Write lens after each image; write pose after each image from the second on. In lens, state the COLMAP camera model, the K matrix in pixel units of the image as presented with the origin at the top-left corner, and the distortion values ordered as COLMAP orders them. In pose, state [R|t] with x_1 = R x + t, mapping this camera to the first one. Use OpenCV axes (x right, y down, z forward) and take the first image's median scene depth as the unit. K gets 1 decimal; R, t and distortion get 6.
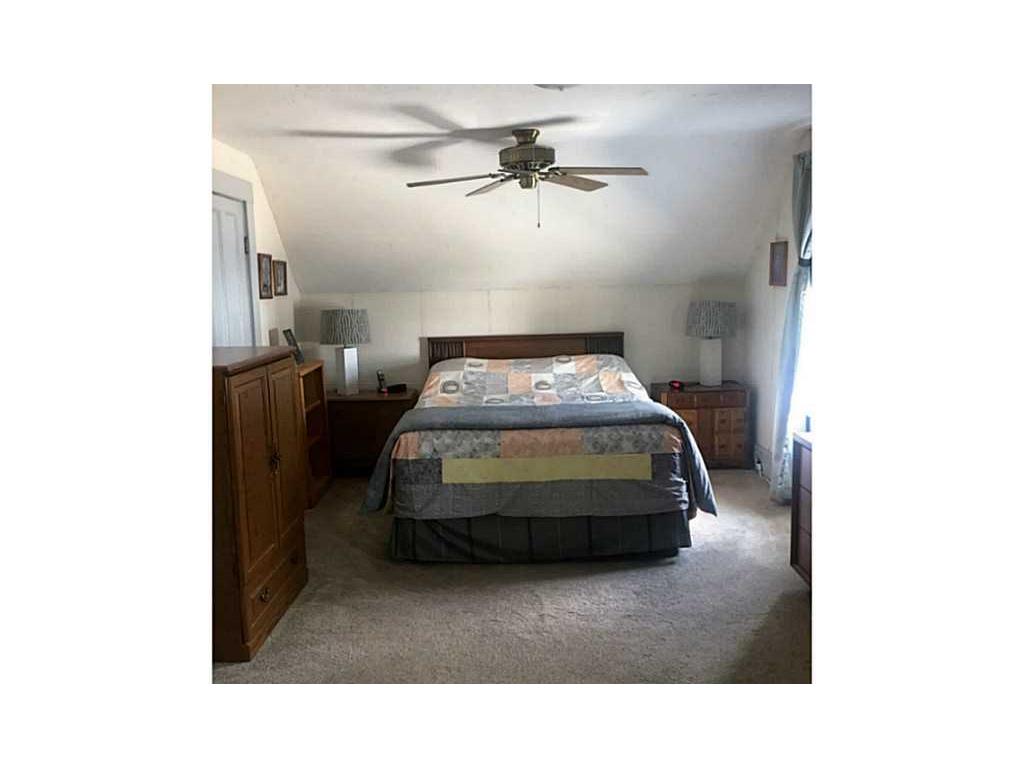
lens RADIAL K [[735.5, 0, 512.0], [0, 735.5, 384.0], [0, 0, 1]] dist [0.044061, -0.000943]
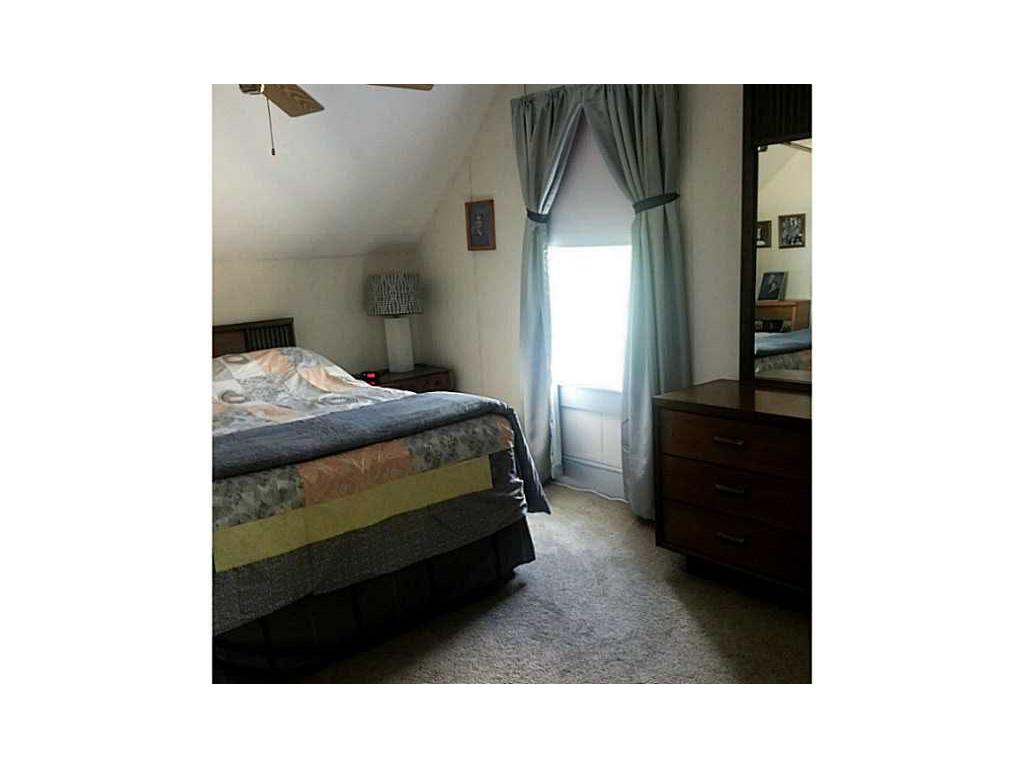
lens RADIAL K [[735.5, 0, 512.0], [0, 735.5, 384.0], [0, 0, 1]] dist [0.044061, -0.000943]
pose [[0.765091, -0.132256, 0.630194, -0.267339], [0.131759, 0.990127, 0.047831, -0.012191], [-0.630298, 0.046439, 0.774963, 0.382249]]
